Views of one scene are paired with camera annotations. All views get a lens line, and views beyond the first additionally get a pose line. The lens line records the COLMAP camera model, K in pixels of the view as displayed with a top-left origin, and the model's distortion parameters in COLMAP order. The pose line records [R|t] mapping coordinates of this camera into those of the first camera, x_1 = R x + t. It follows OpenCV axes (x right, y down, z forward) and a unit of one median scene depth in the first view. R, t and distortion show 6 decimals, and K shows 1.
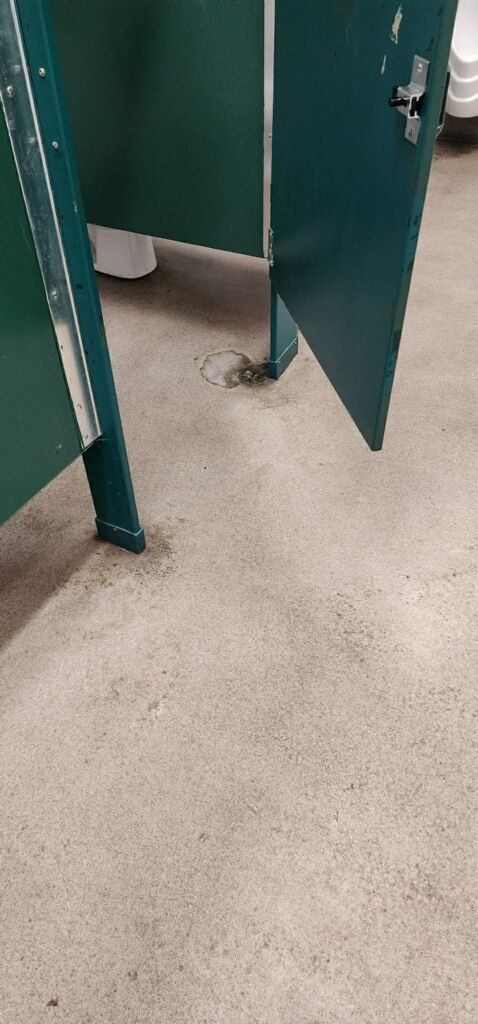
lens RADIAL K [[647.2, 0, 217.1], [0, 647.2, 510.9], [0, 0, 1]] dist [0.068531, -0.054067]
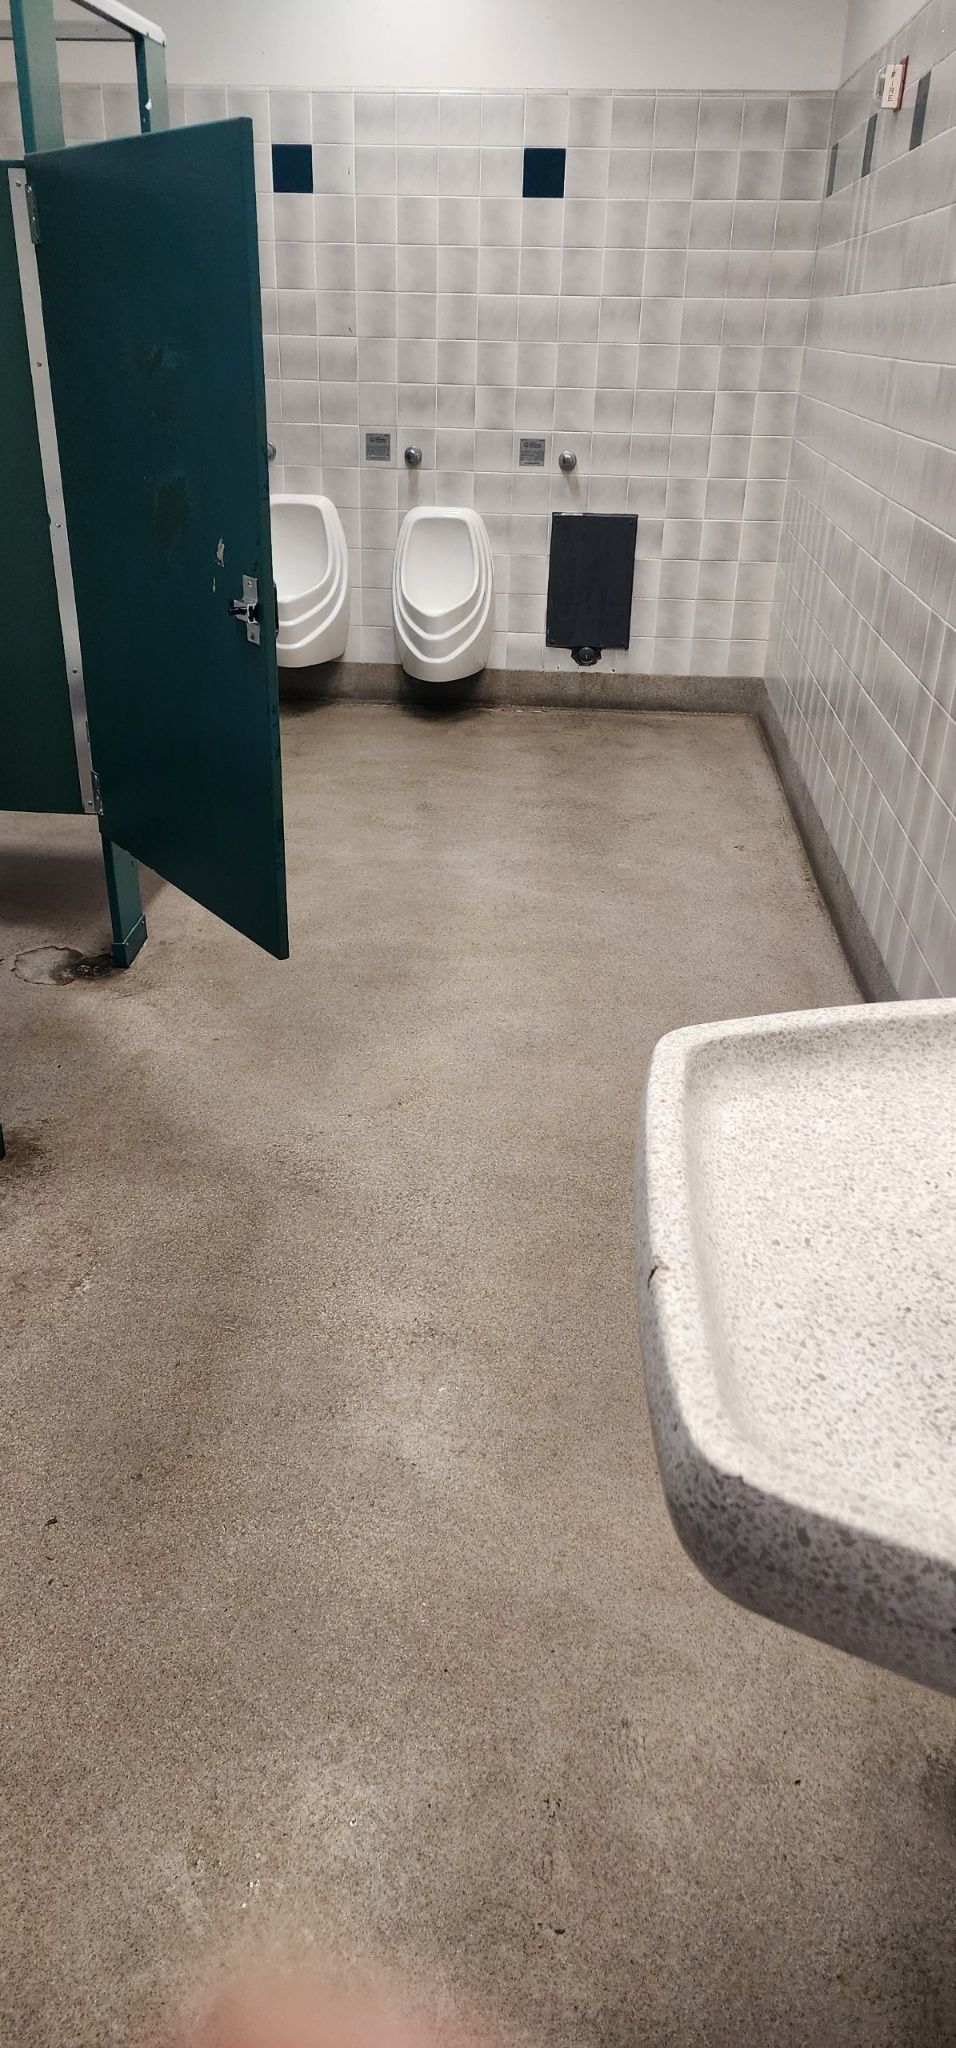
lens RADIAL K [[1294.4, 0, 434.1], [0, 1294.4, 1021.7], [0, 0, 1]] dist [0.068531, -0.054067]
pose [[0.915255, -0.128501, 0.381831, -0.205399], [0.234962, 0.940148, -0.246810, 0.384394], [-0.327263, 0.315610, 0.890668, -0.500996]]
